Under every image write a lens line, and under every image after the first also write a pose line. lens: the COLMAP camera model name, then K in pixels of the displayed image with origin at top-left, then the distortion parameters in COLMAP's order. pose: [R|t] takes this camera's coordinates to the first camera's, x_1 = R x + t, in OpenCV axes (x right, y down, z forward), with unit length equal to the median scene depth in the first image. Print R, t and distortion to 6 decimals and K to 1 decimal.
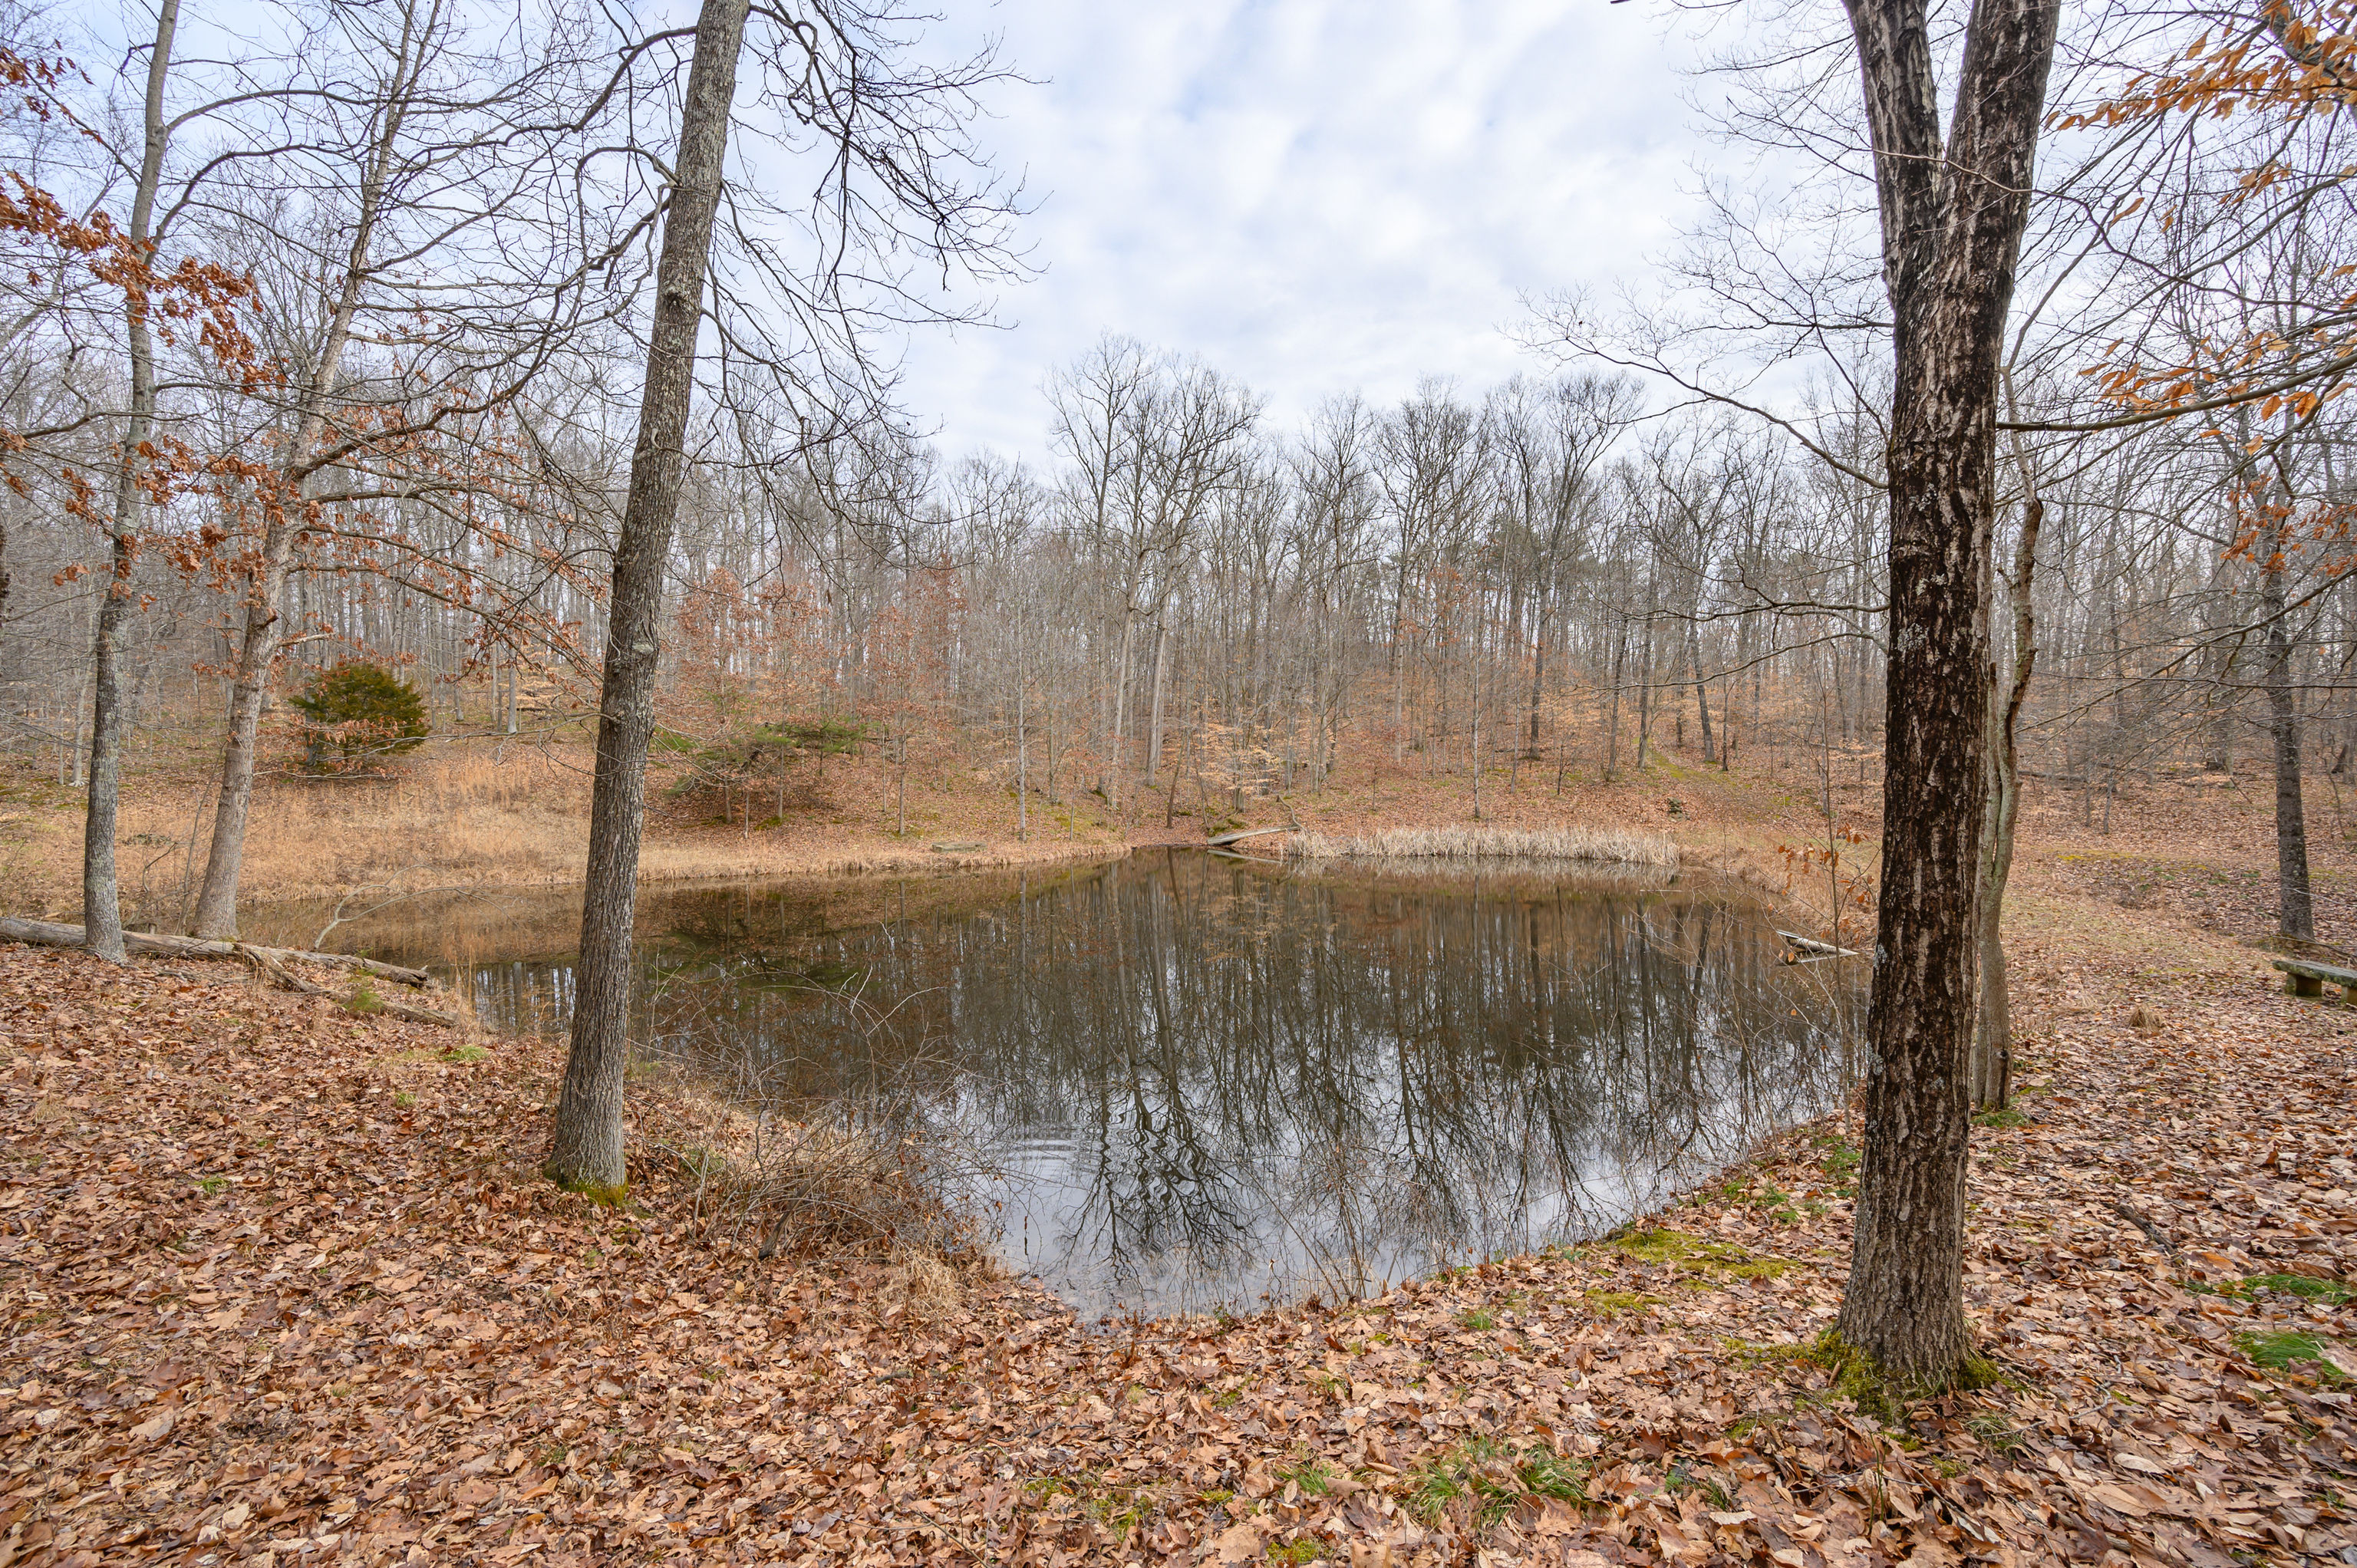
lens RADIAL K [[969.2, 0, 1157.2], [0, 969.2, 782.9], [0, 0, 1]] dist [0.002745, 0.000202]
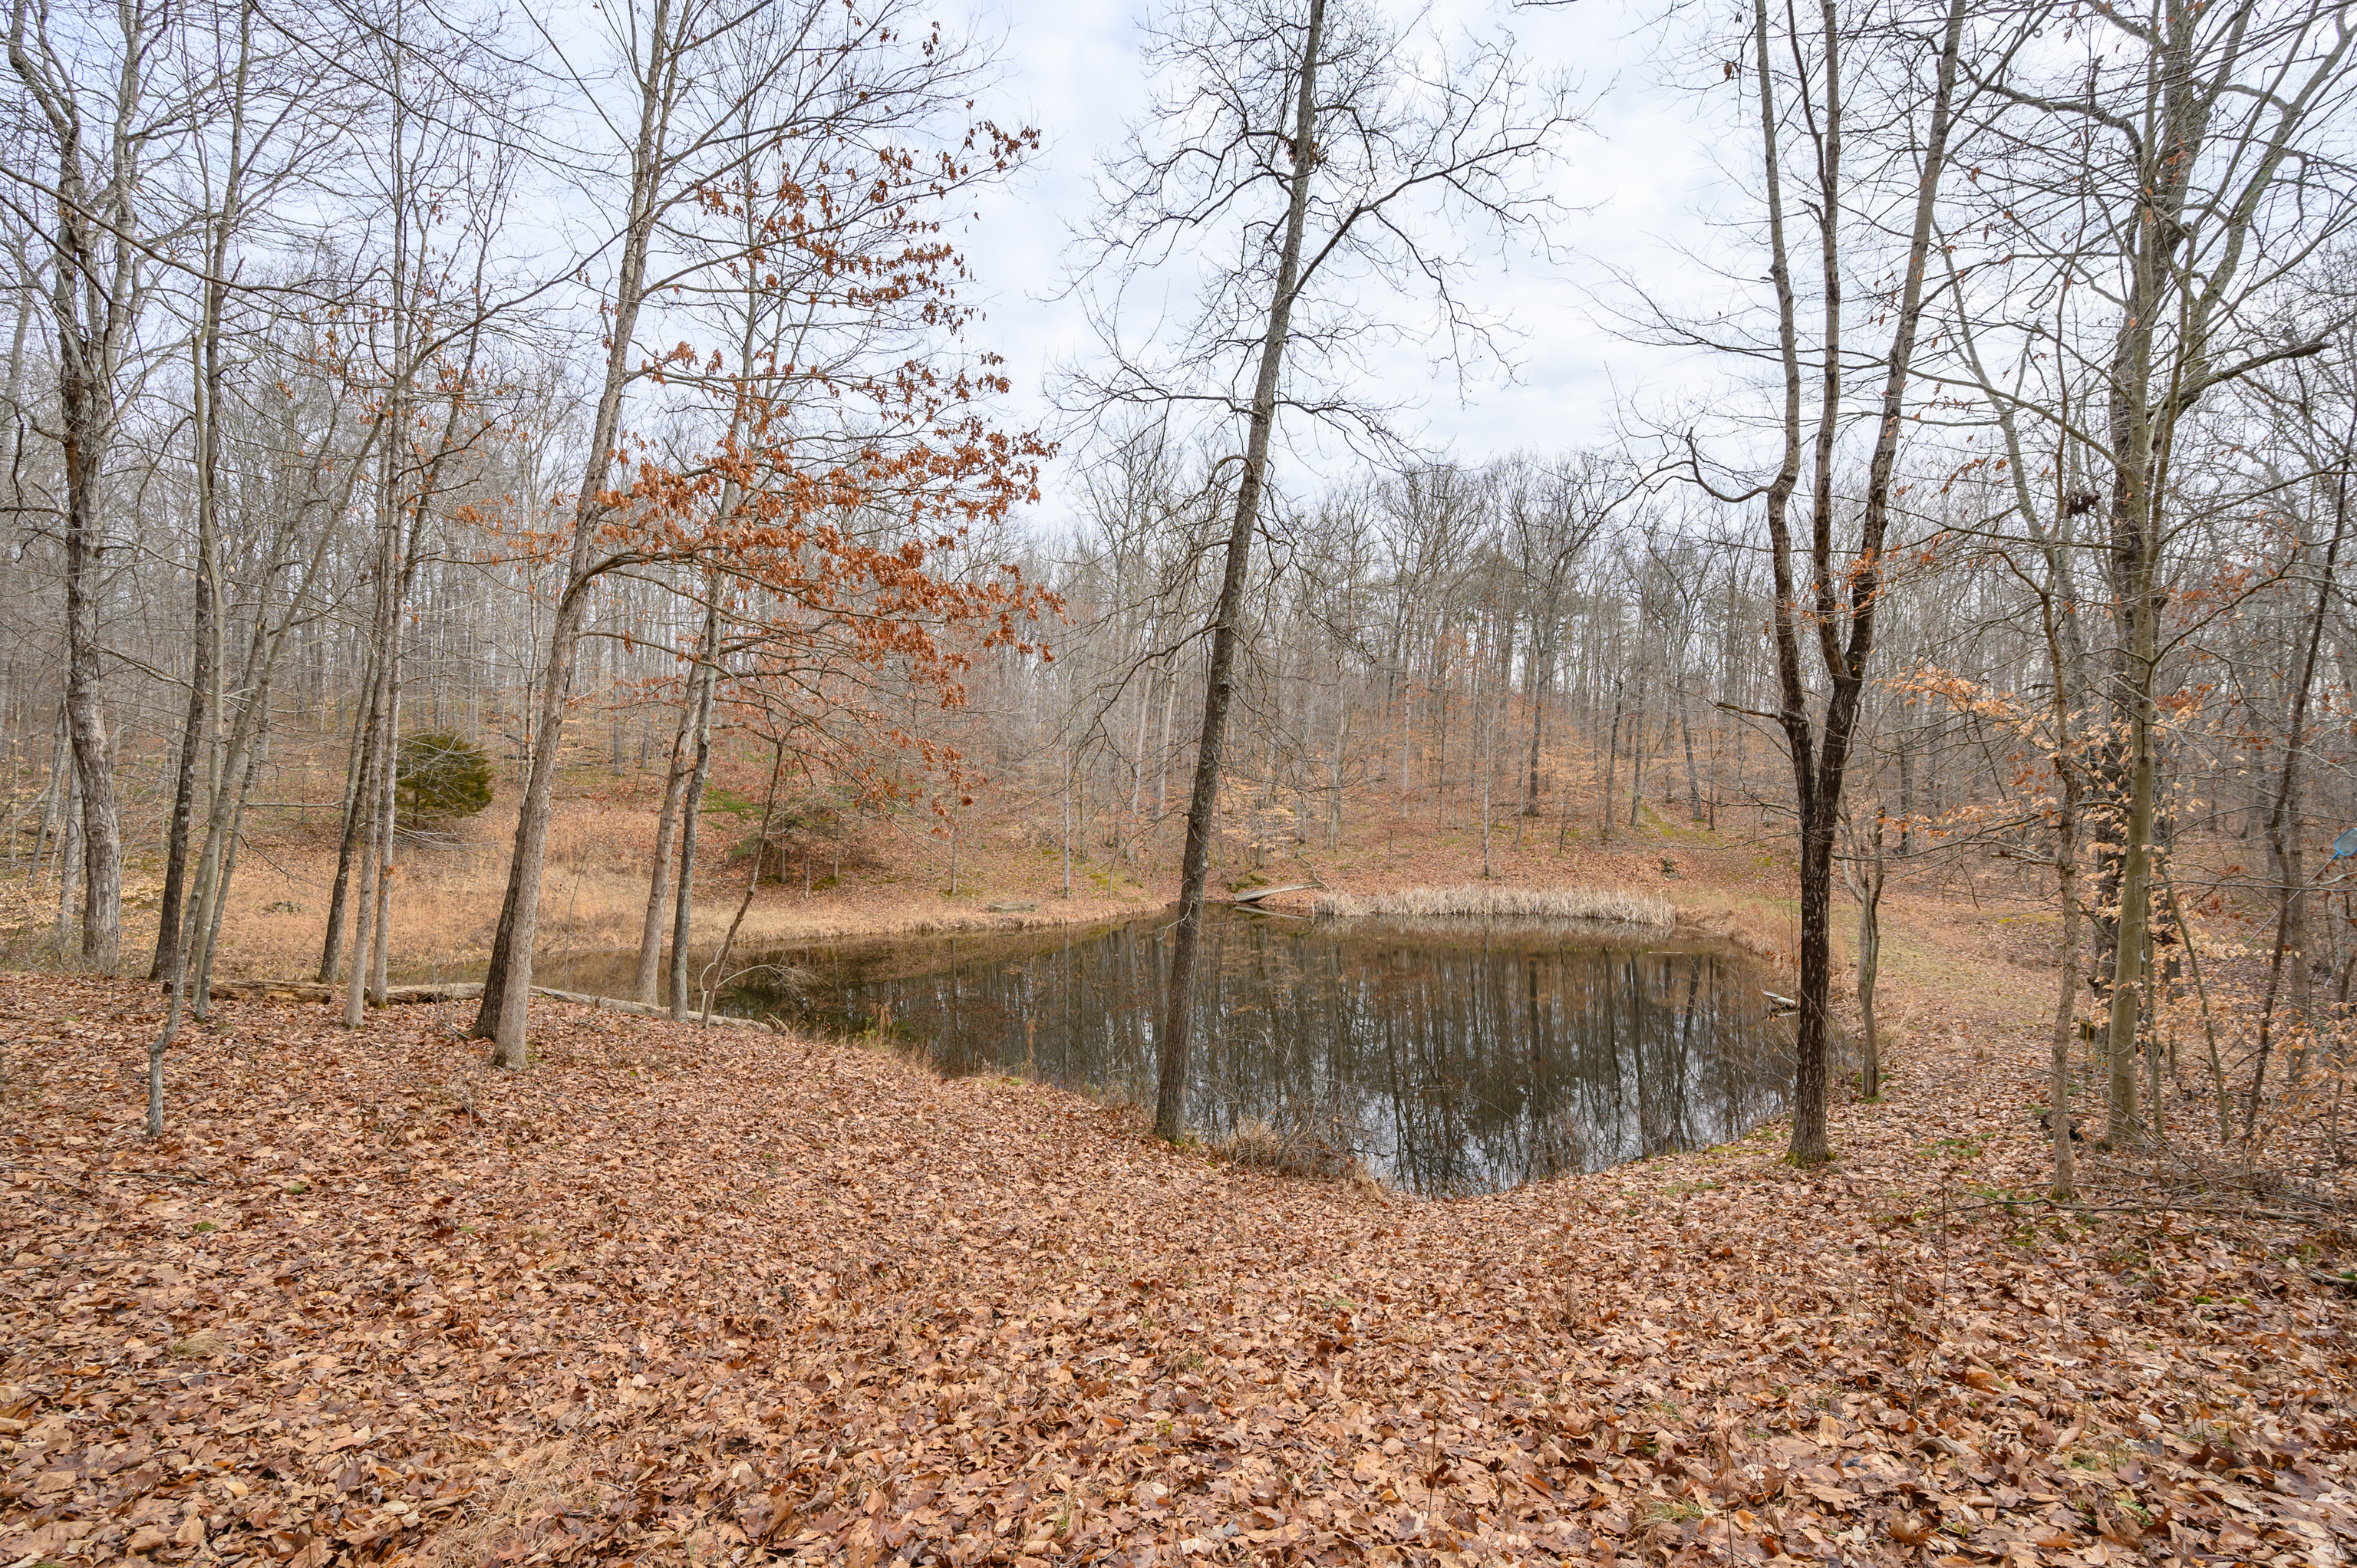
lens RADIAL K [[1074.6, 0, 1178.5], [0, 1074.6, 784.0], [0, 0, 1]] dist [0.001150, -0.000599]
pose [[0.997162, 0.010417, 0.074556, -0.105628], [-0.008458, 0.999612, -0.026539, -0.034135], [-0.074803, 0.025833, 0.996864, -0.161040]]
